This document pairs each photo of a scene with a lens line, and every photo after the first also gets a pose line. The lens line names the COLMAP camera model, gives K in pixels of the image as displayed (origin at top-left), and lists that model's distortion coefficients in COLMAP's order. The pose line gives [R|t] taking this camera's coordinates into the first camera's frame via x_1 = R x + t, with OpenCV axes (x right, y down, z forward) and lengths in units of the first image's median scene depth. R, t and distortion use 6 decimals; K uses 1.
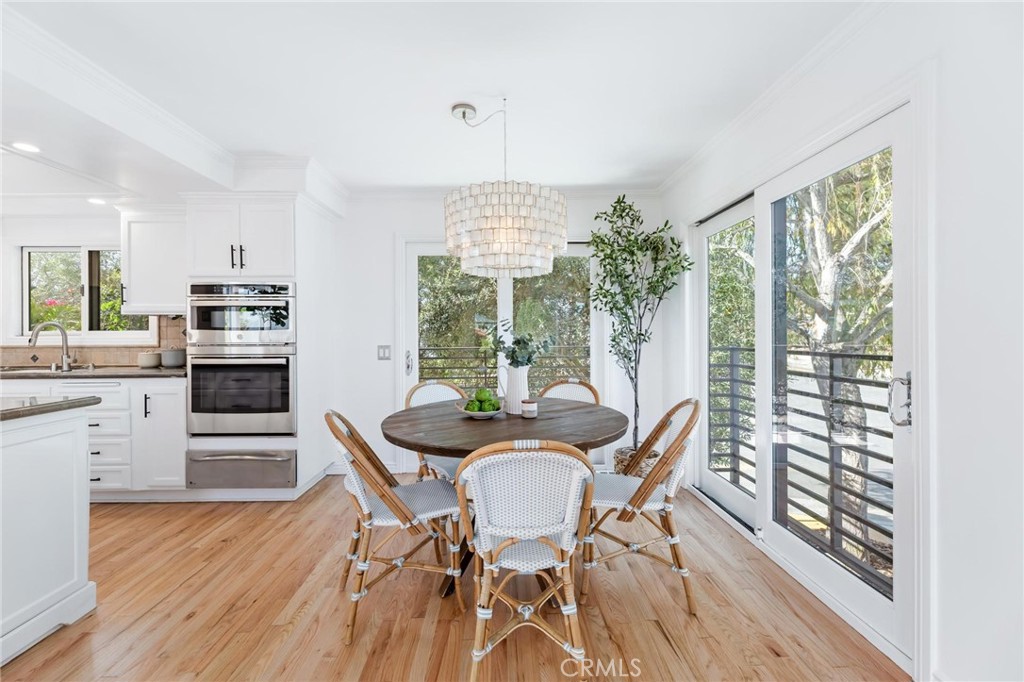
lens RADIAL K [[417.1, 0, 506.8], [0, 417.1, 336.0], [0, 0, 1]] dist [0.000984, 0.000265]
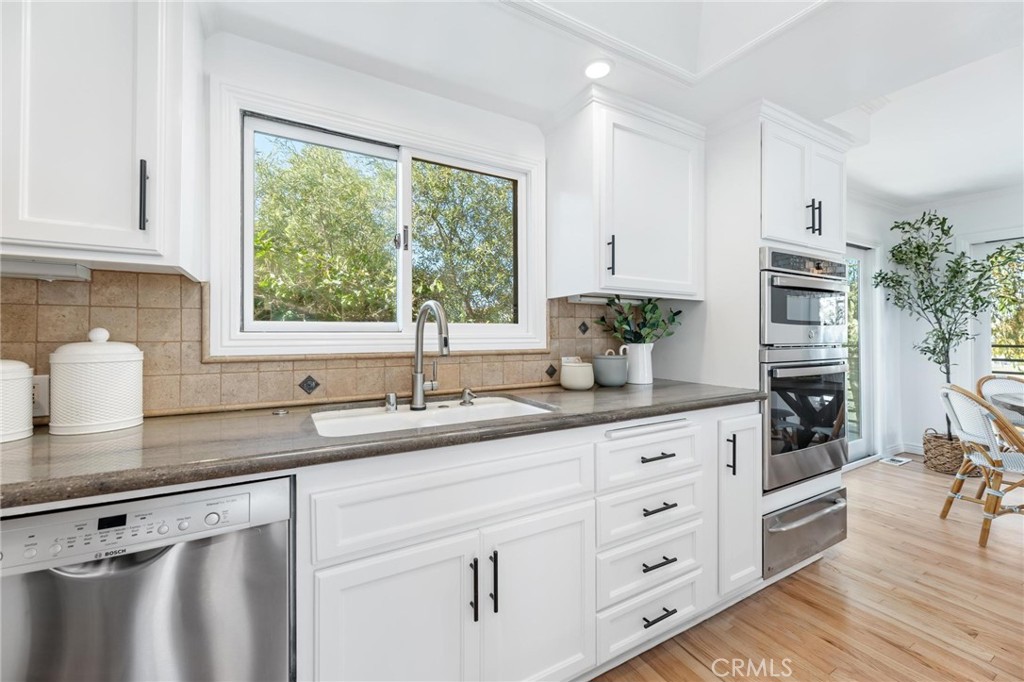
lens RADIAL K [[413.0, 0, 512.7], [0, 413.0, 331.0], [0, 0, 1]] dist [0.000994, 0.000152]
pose [[0.875129, 0.006653, 0.483845, -1.377987], [0.000755, 0.999885, -0.015114, 0.006336], [-0.483890, 0.013592, 0.875023, 0.636671]]
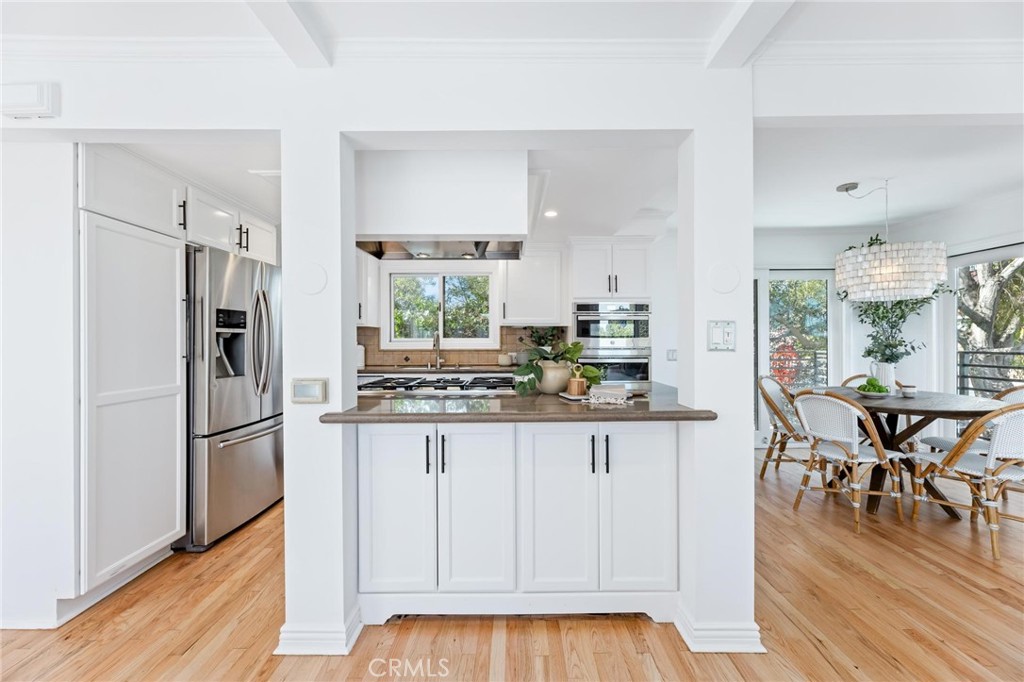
lens RADIAL K [[413.0, 0, 511.1], [0, 413.0, 341.6], [0, 0, 1]] dist [0.000376, -0.000025]
pose [[0.999843, 0.001206, -0.017652, -0.934374], [-0.001253, 0.999996, -0.002662, 0.002561], [0.017649, 0.002683, 0.999841, -0.340123]]
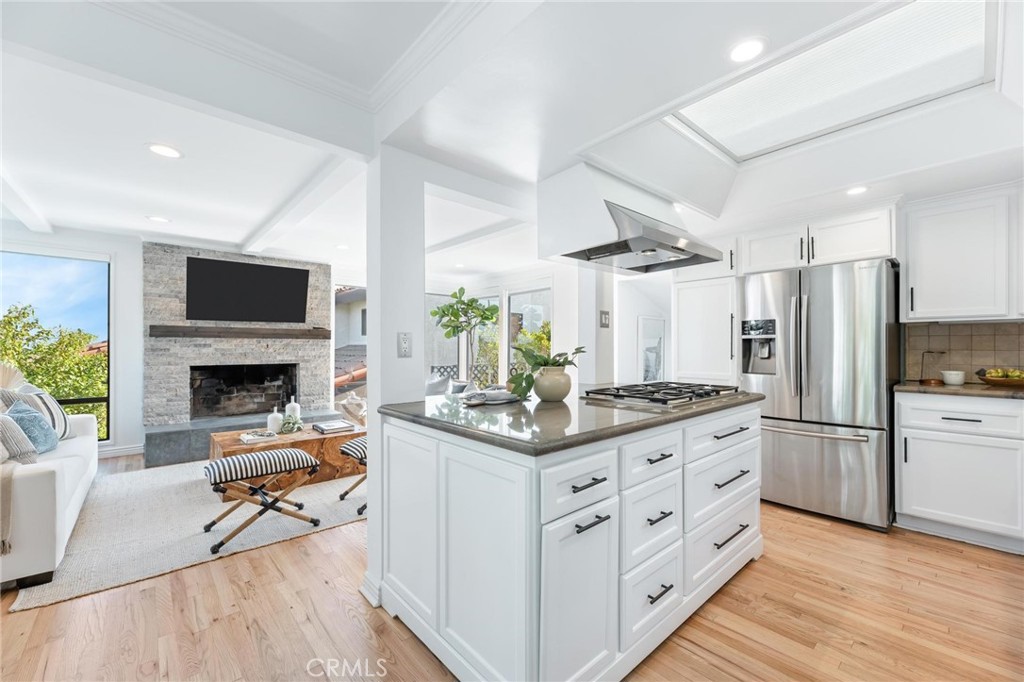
lens RADIAL K [[412.9, 0, 515.0], [0, 412.9, 345.8], [0, 0, 1]] dist [0.001013, 0.000048]
pose [[-0.756083, 0.005324, -0.654454, -0.347250], [0.002691, 0.999984, 0.005025, -0.005272], [0.654470, 0.002038, -0.756085, 0.921914]]
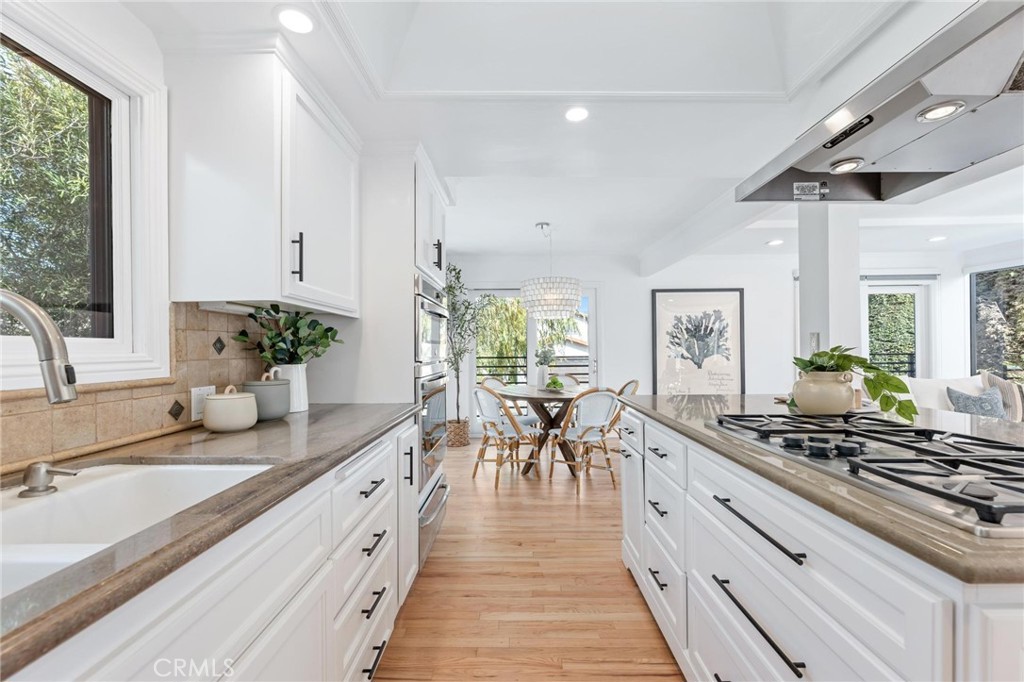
lens RADIAL K [[423.7, 0, 512.4], [0, 423.7, 346.5], [0, 0, 1]] dist [0.000379, -0.000147]
pose [[0.023269, 0.008566, 0.999693, -1.451662], [0.012111, 0.999887, -0.008849, 0.000840], [-0.999656, 0.012314, 0.023163, 0.819169]]
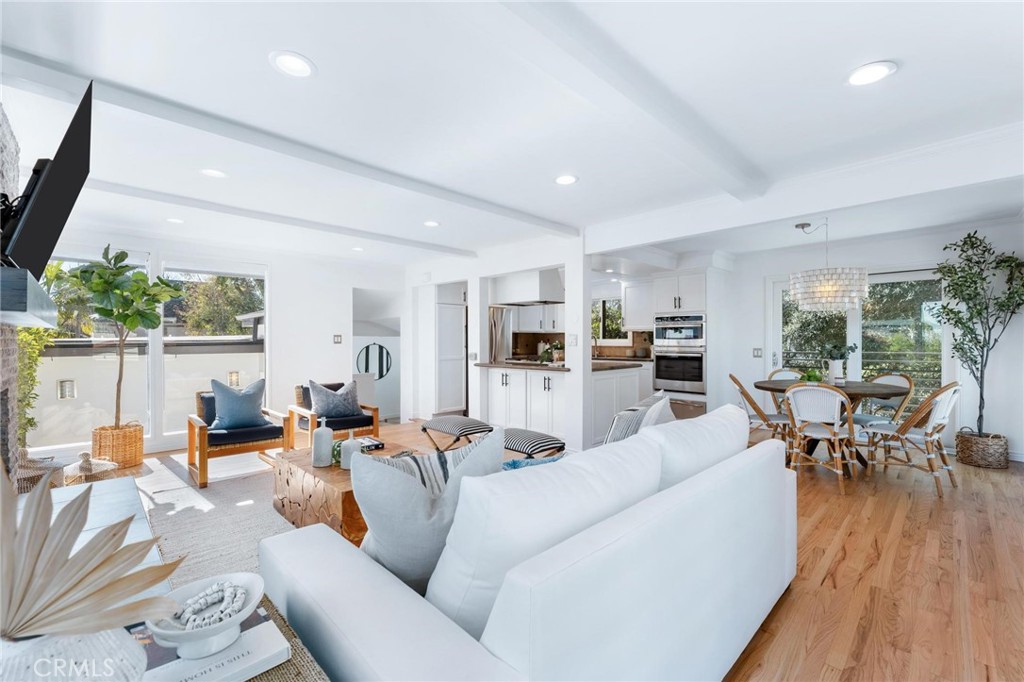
lens RADIAL K [[432.1, 0, 512.0], [0, 432.1, 341.0], [0, 0, 1]] dist [0.002262, 0.000286]
pose [[0.687721, 0.005345, -0.725956, 0.316673], [-0.004716, 0.999985, 0.002896, -0.007225], [0.725960, 0.001432, 0.687736, -0.997893]]
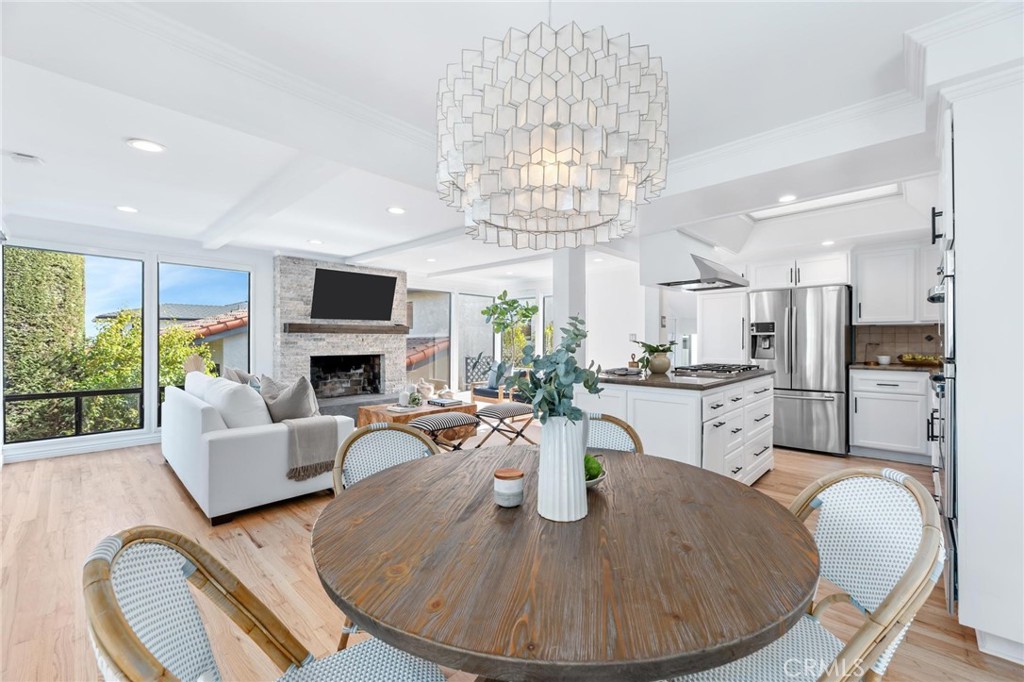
lens RADIAL K [[419.3, 0, 512.0], [0, 419.3, 341.0], [0, 0, 1]] dist [0.001703, 0.000209]
pose [[-0.702529, 0.008422, -0.711605, 0.303787], [0.001997, 0.999949, 0.009863, -0.012073], [0.711653, 0.005508, -0.702510, 0.972405]]
